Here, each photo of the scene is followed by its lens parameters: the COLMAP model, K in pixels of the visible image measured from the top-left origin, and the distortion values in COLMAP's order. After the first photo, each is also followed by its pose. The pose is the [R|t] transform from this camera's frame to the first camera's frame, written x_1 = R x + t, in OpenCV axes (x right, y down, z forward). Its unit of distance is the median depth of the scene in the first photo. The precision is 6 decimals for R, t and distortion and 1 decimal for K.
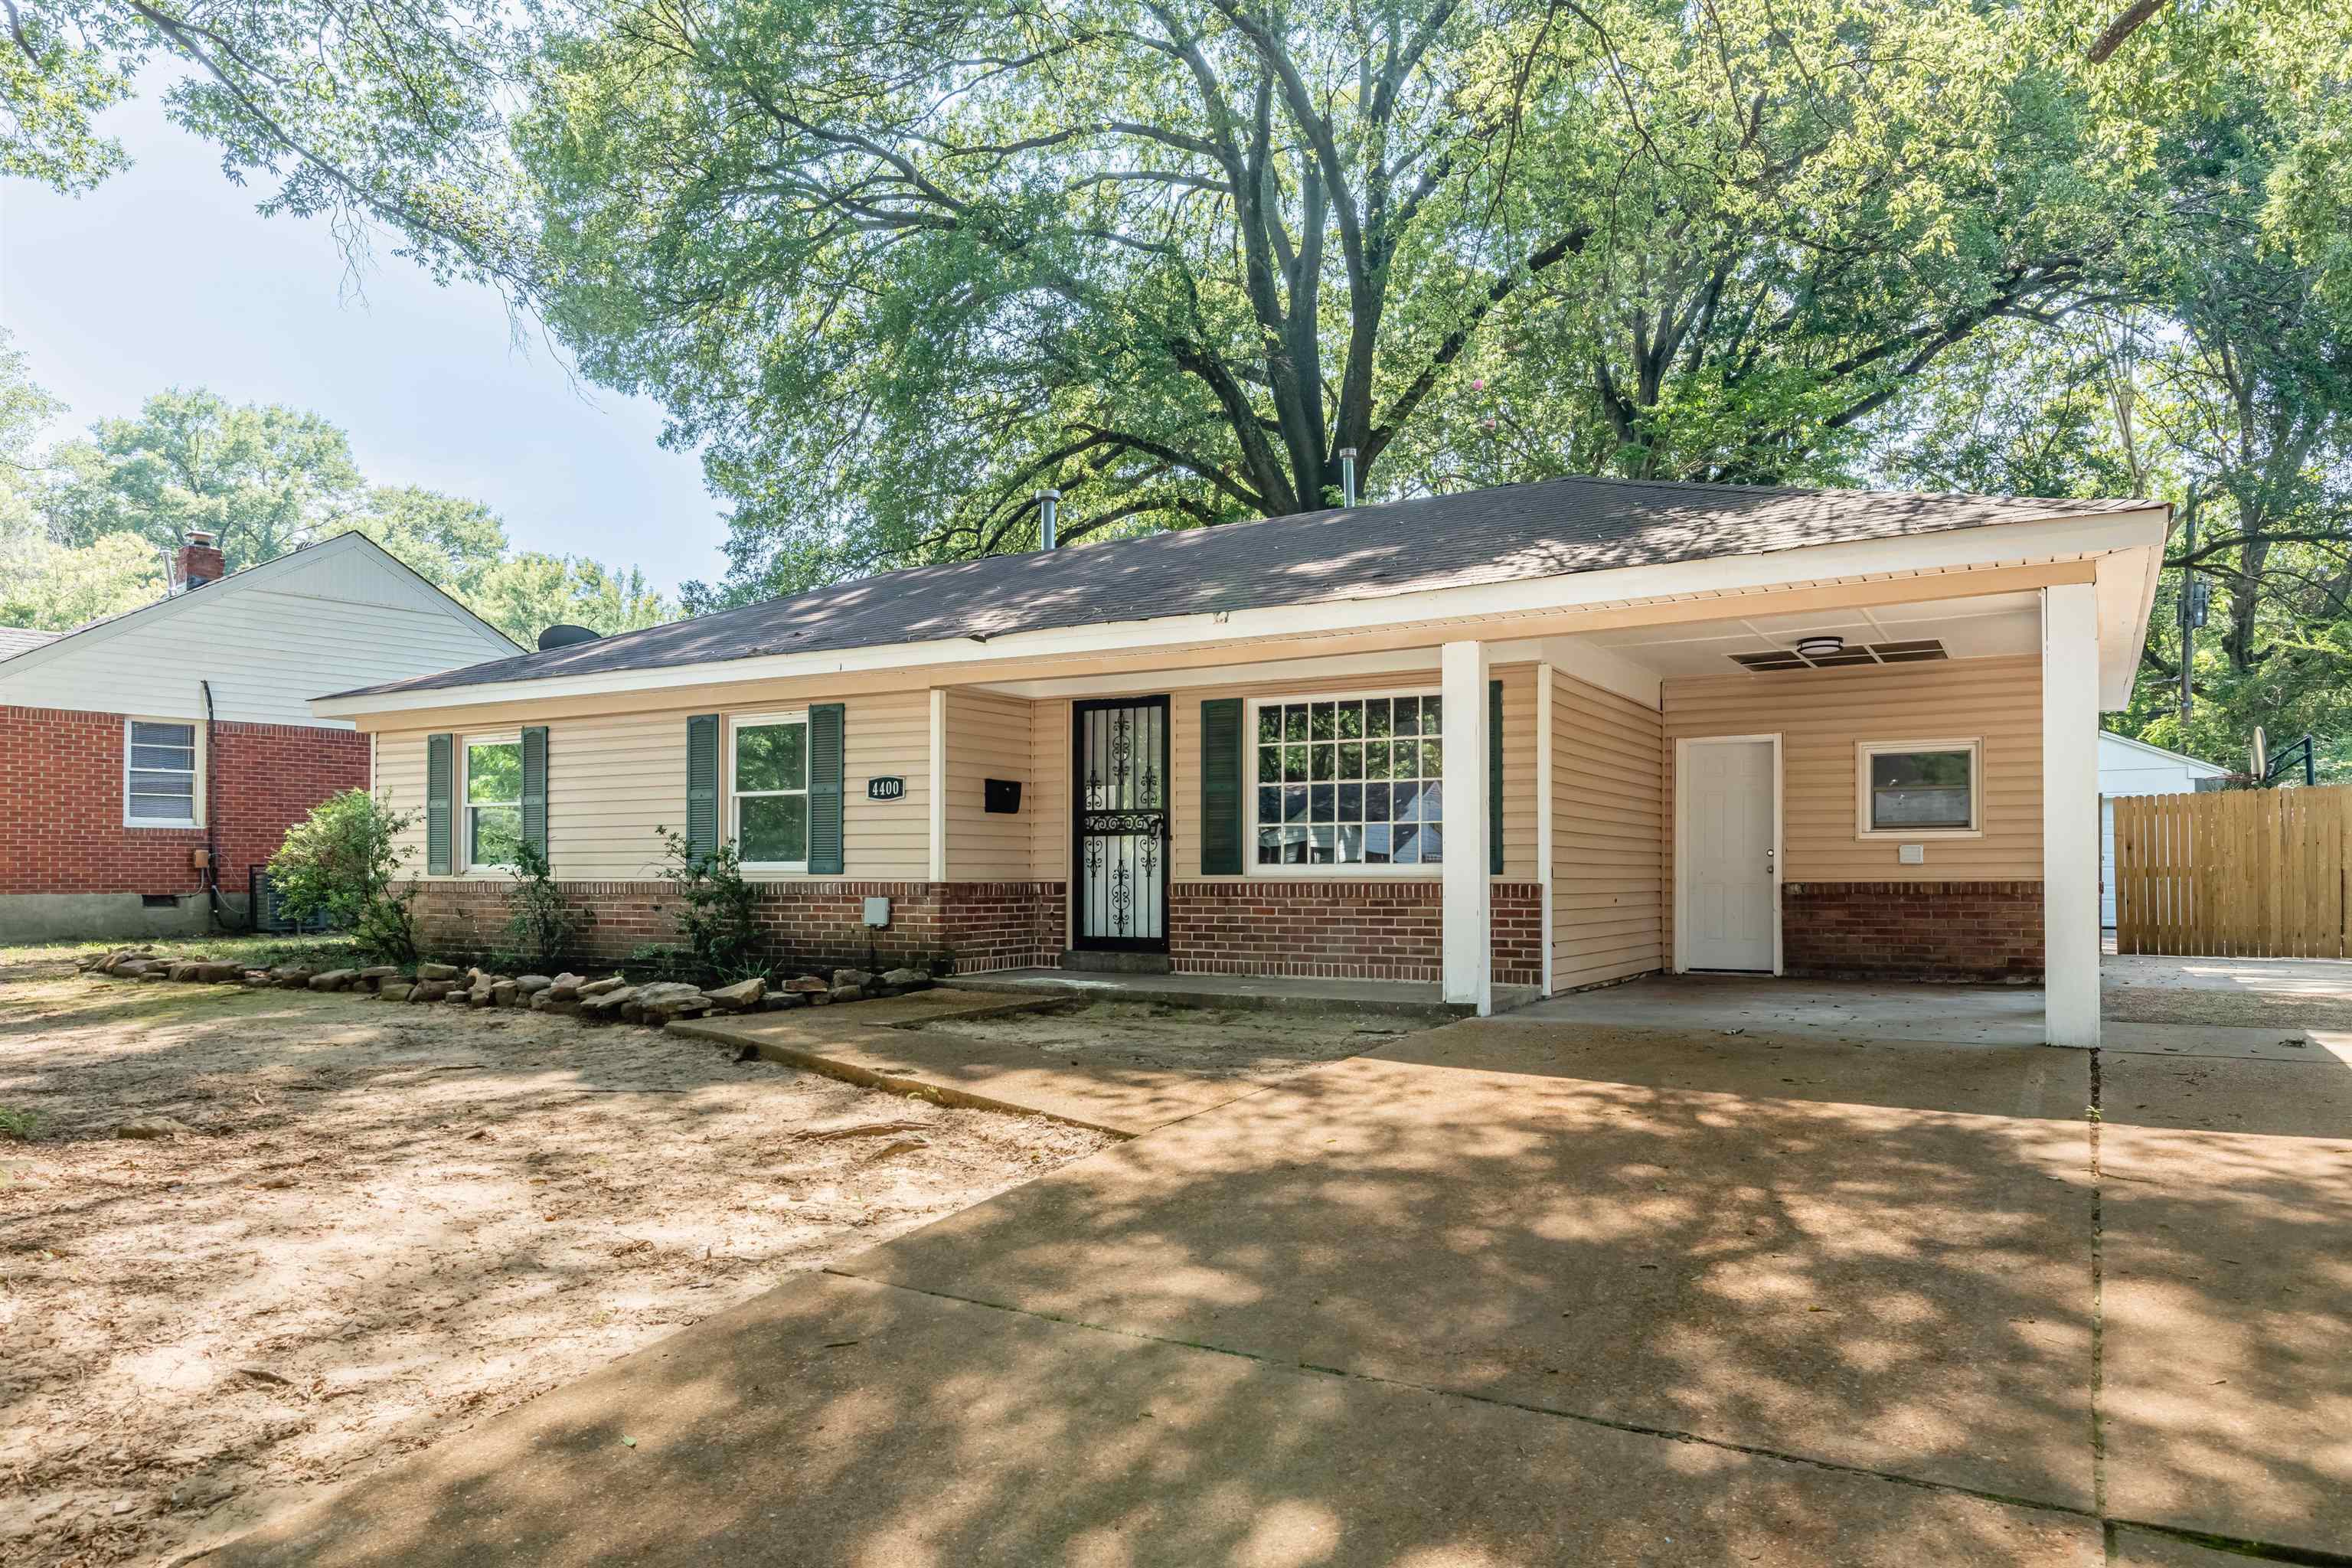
lens RADIAL K [[1415.0, 0, 1208.9], [0, 1415.0, 840.0], [0, 0, 1]] dist [0.007449, -0.004146]
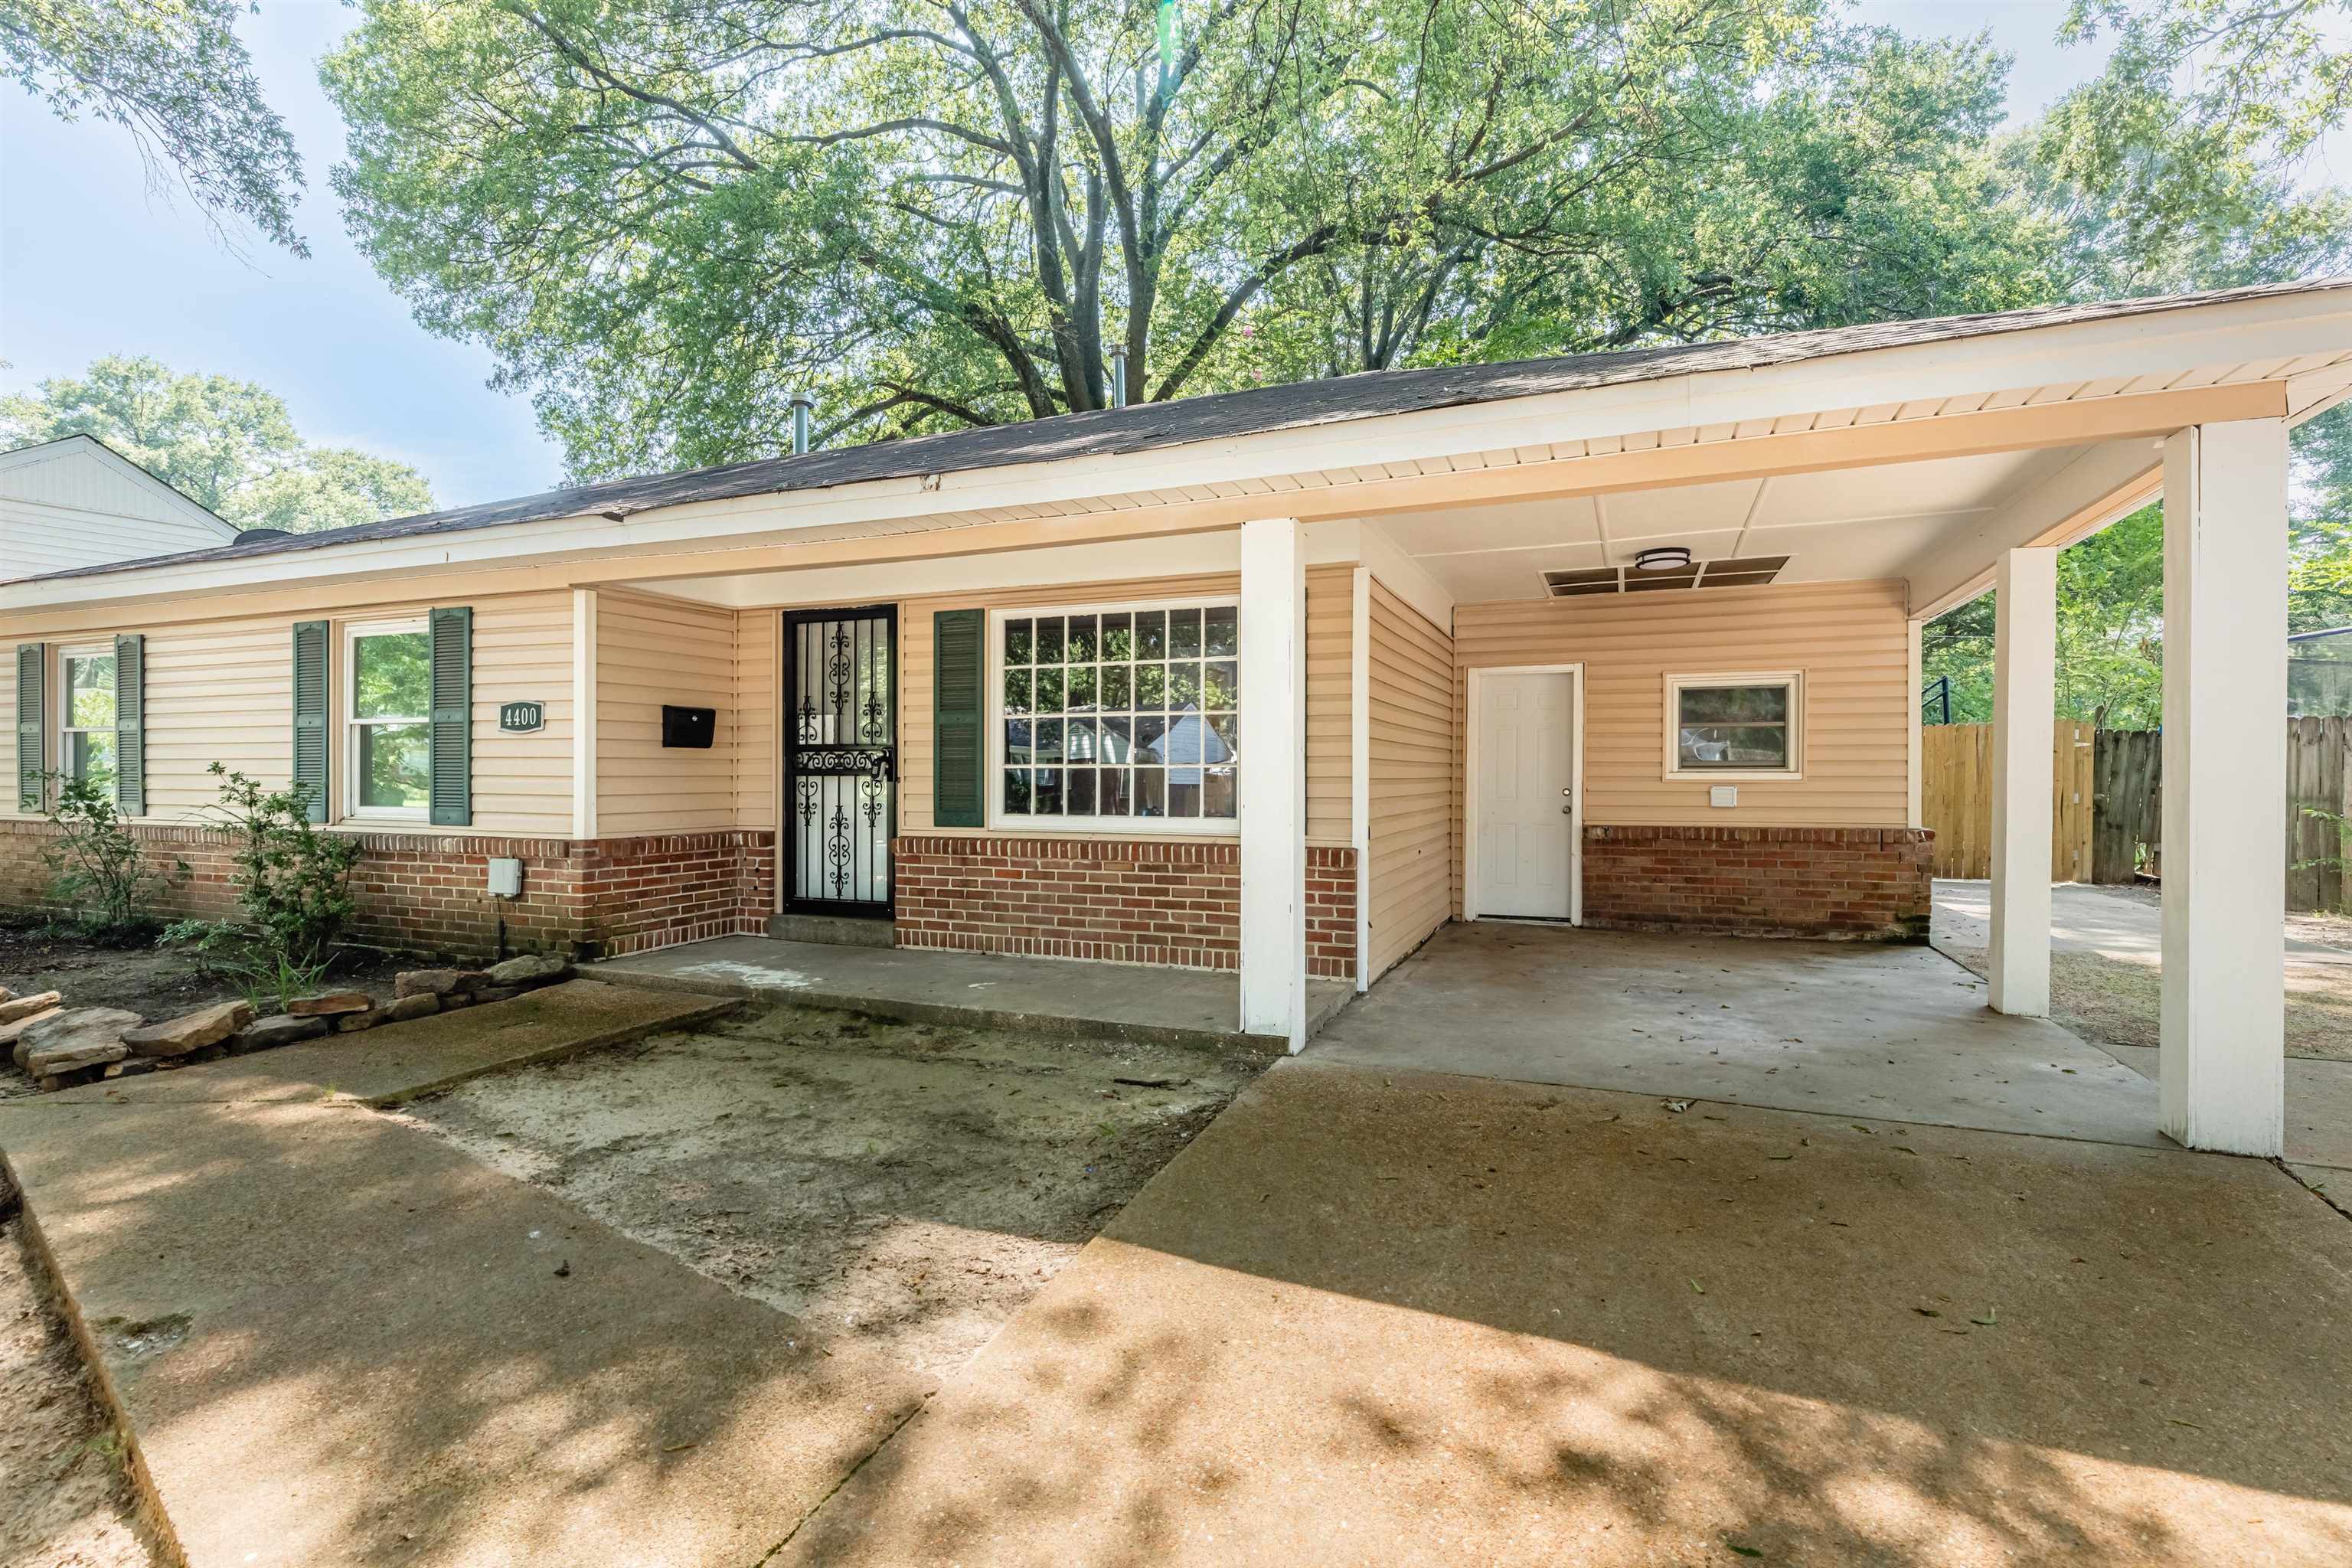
lens RADIAL K [[1077.5, 0, 1137.0], [0, 1077.5, 777.3], [0, 0, 1]] dist [0.007394, -0.002831]
pose [[0.994100, 0.002089, 0.108451, 0.041877], [-0.005090, 0.999611, 0.027404, -0.020347], [-0.108352, -0.027794, 0.993724, 0.357167]]
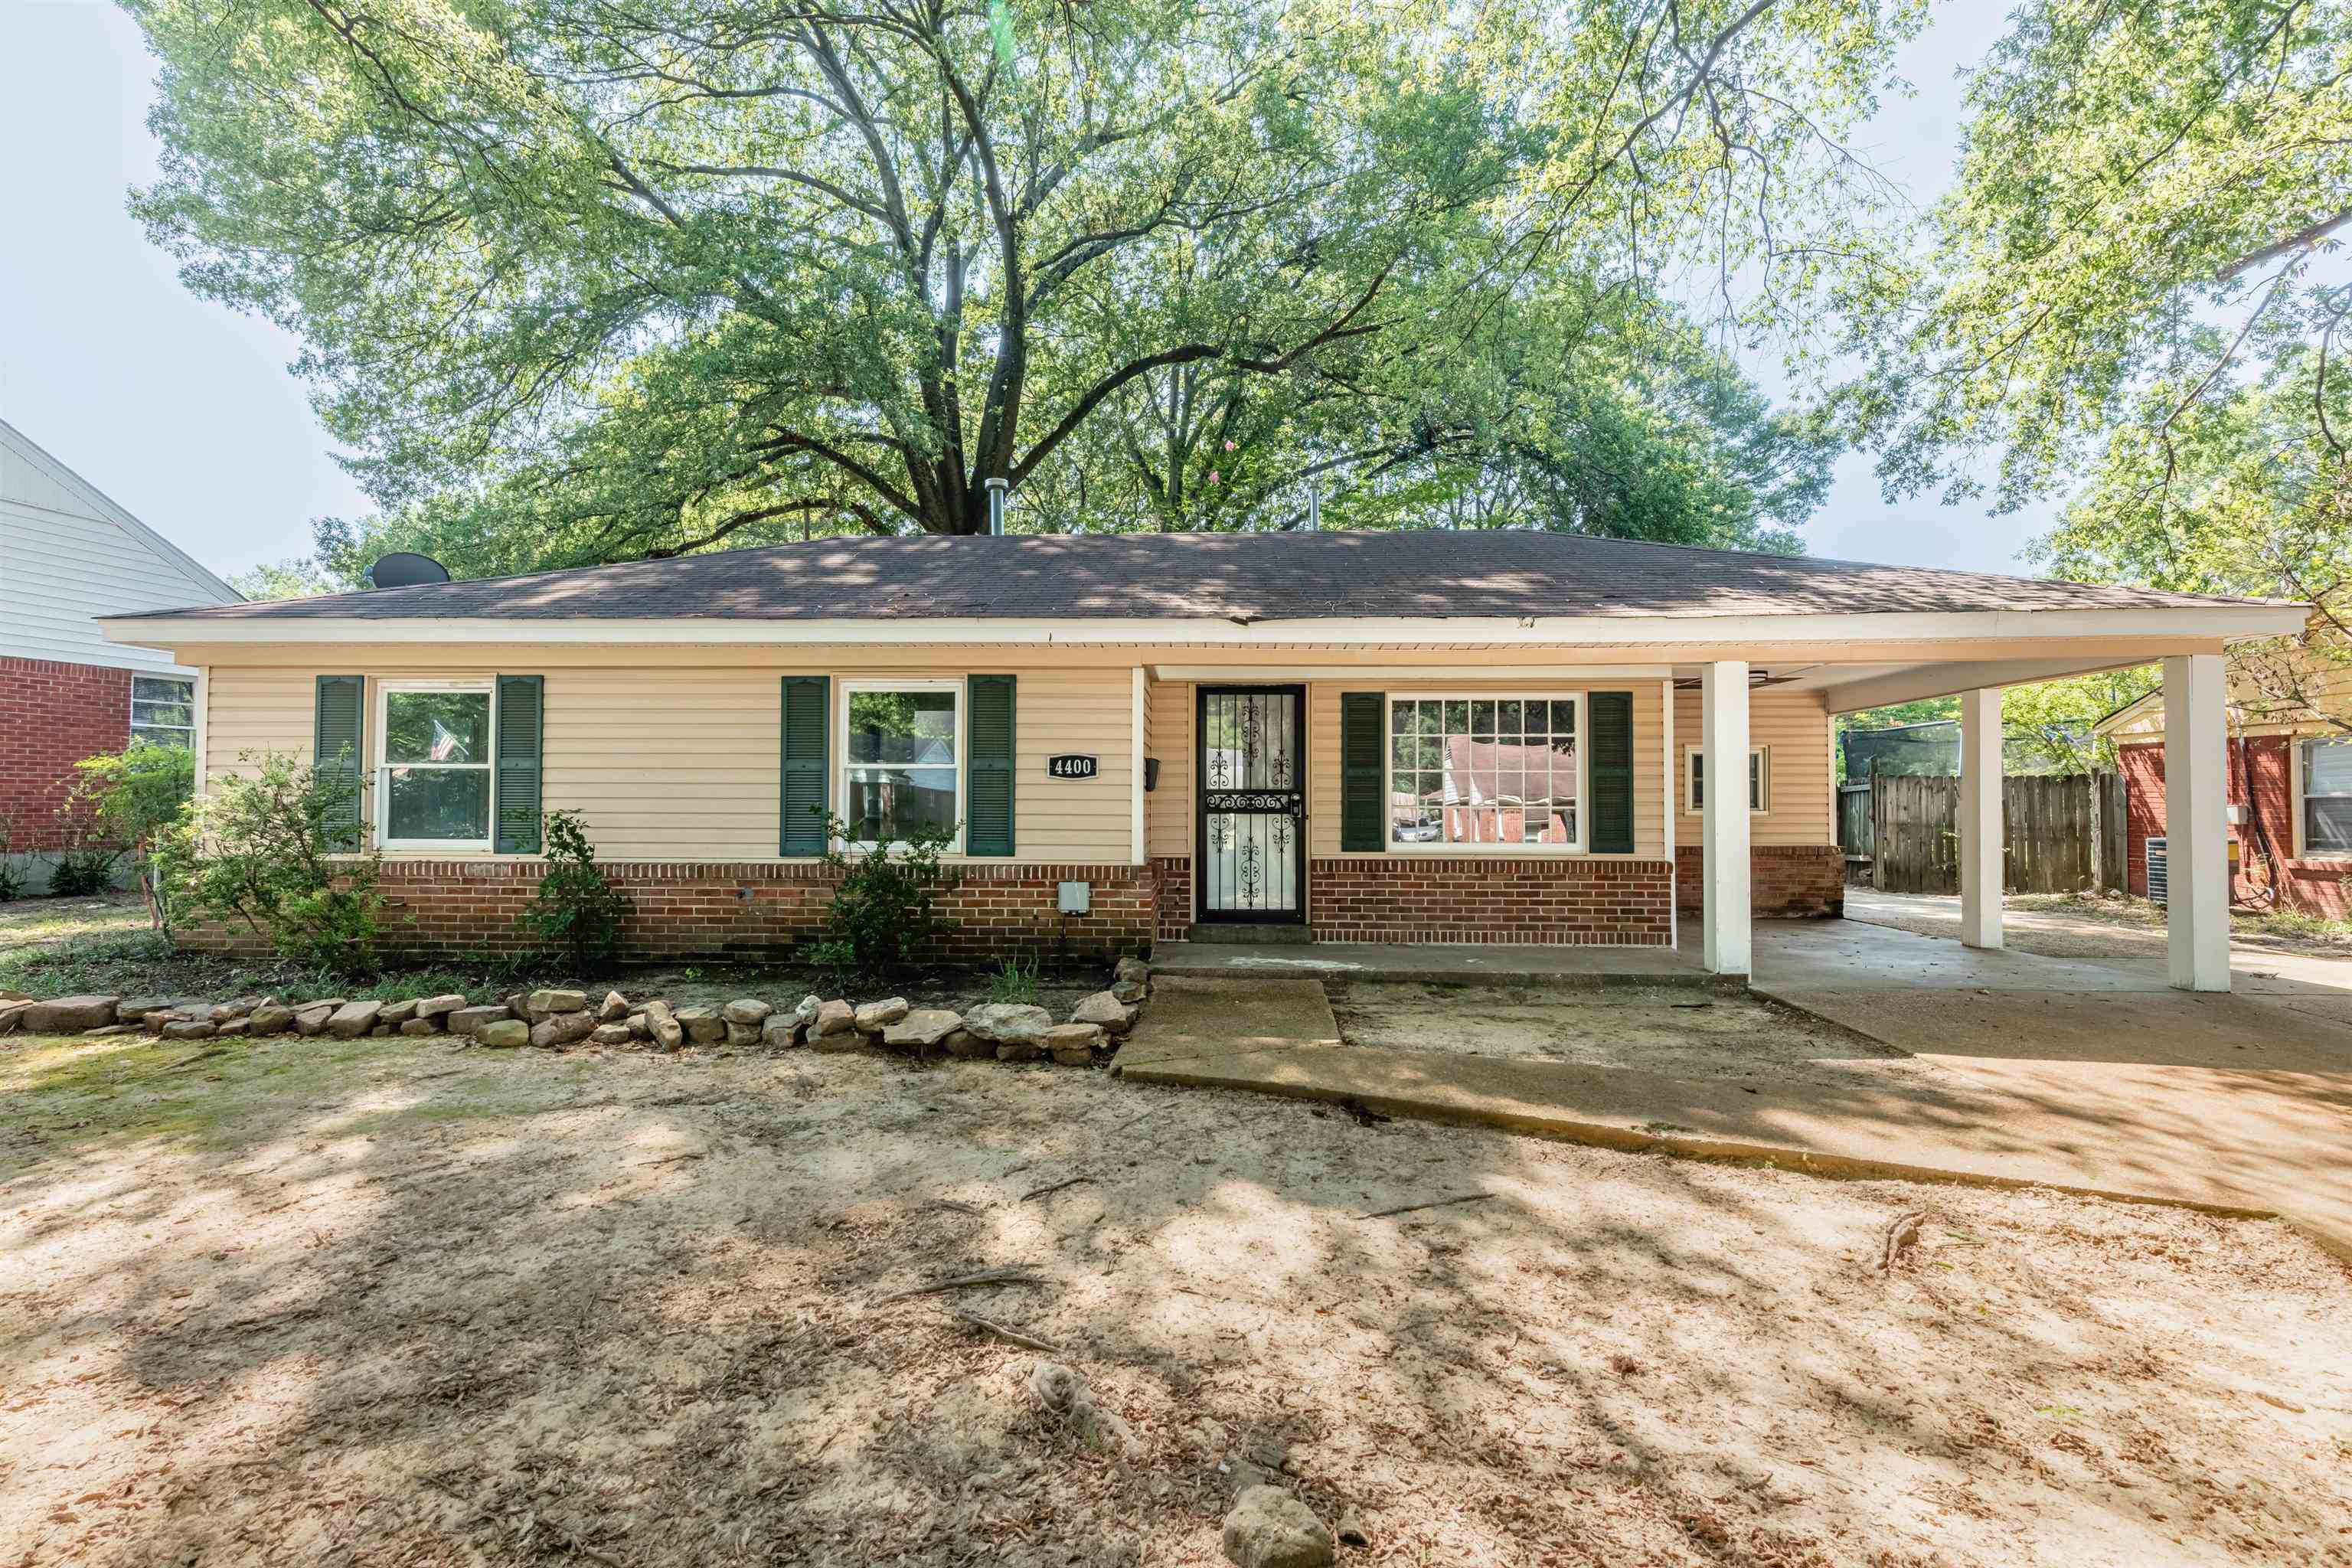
lens RADIAL K [[1013.5, 0, 1179.8], [0, 1013.5, 781.6], [0, 0, 1]] dist [0.011068, 0.000480]
pose [[0.900028, 0.014798, 0.435581, -0.442325], [-0.015155, 0.999882, -0.002653, -0.024538], [-0.435568, -0.004213, 0.900146, 0.336321]]
